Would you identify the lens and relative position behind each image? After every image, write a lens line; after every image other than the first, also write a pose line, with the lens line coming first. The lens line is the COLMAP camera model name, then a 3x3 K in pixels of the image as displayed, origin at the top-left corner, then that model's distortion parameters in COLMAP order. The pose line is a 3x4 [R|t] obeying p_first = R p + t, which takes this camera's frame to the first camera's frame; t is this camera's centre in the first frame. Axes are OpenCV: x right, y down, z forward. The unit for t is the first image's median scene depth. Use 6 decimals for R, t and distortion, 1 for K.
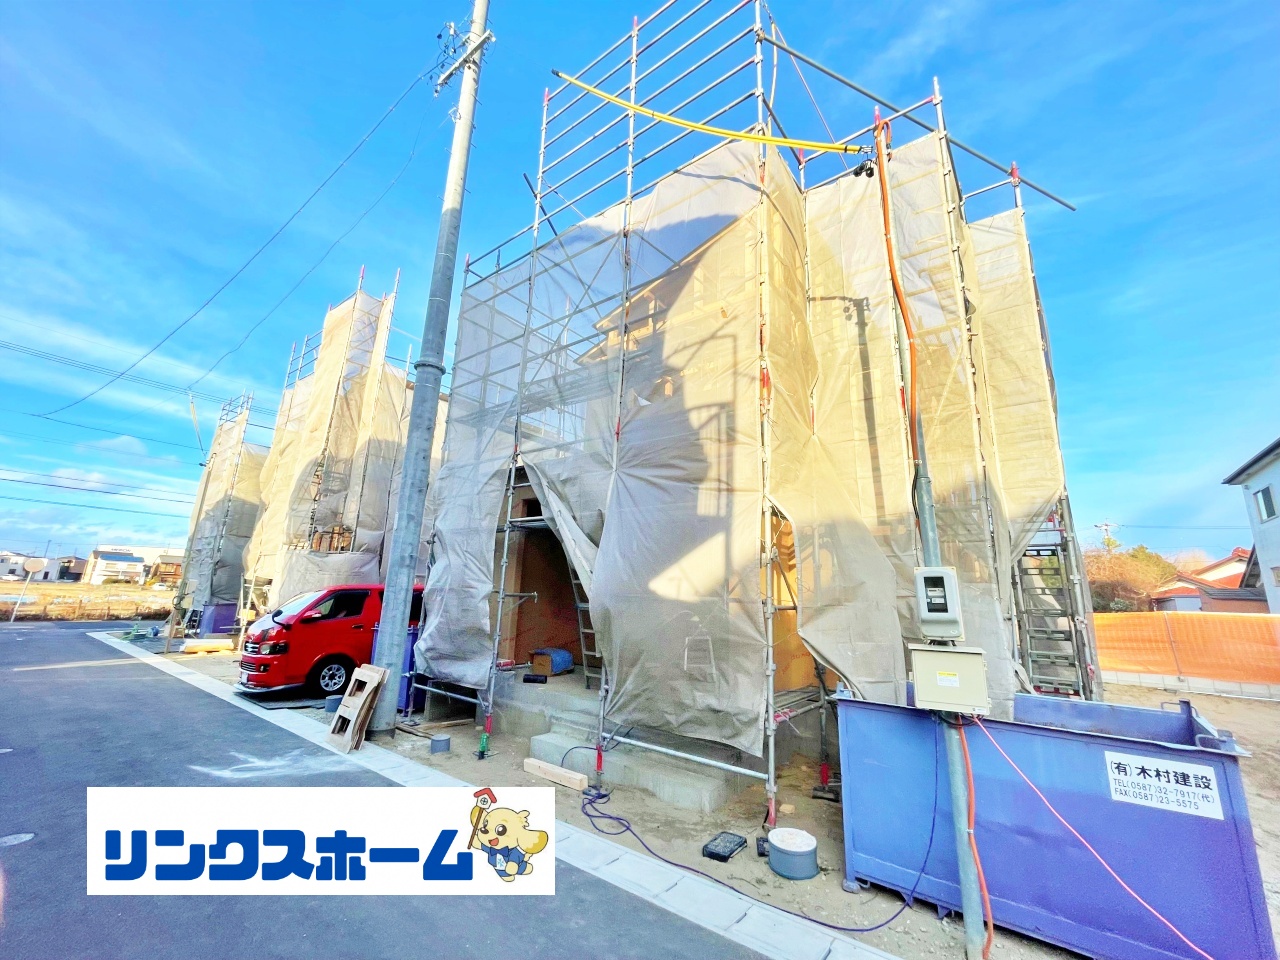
lens RADIAL K [[520.6, 0, 635.1], [0, 520.6, 503.3], [0, 0, 1]] dist [-0.002182, -0.000465]
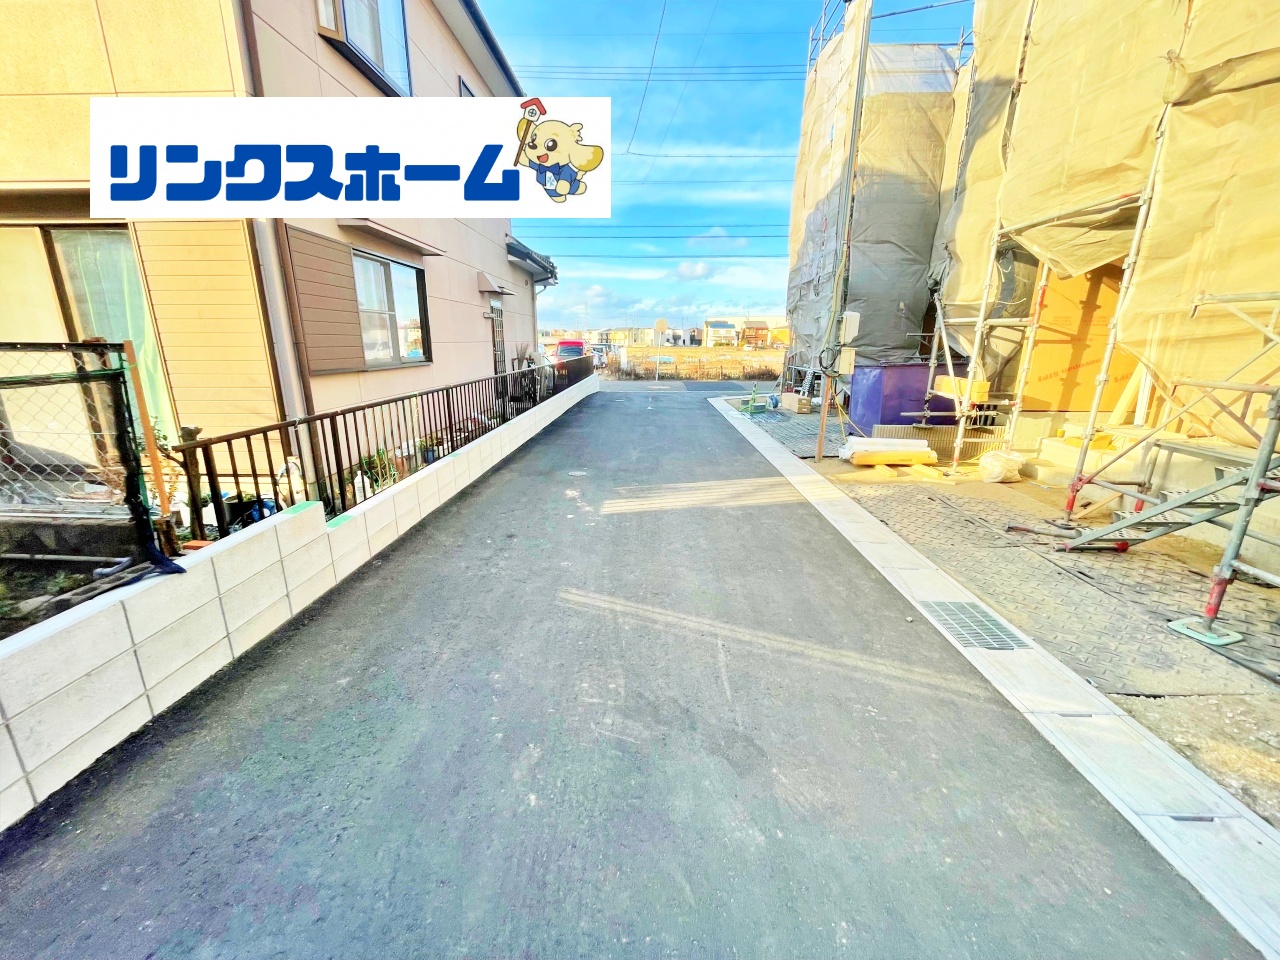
lens RADIAL K [[516.1, 0, 640.0], [0, 516.1, 480.0], [0, 0, 1]] dist [-0.001840, -0.000862]
pose [[0.598409, 0.175701, -0.781688, -0.119941], [0.156038, 0.931417, 0.328808, 0.021775], [0.785849, -0.318735, 0.529952, 0.115330]]
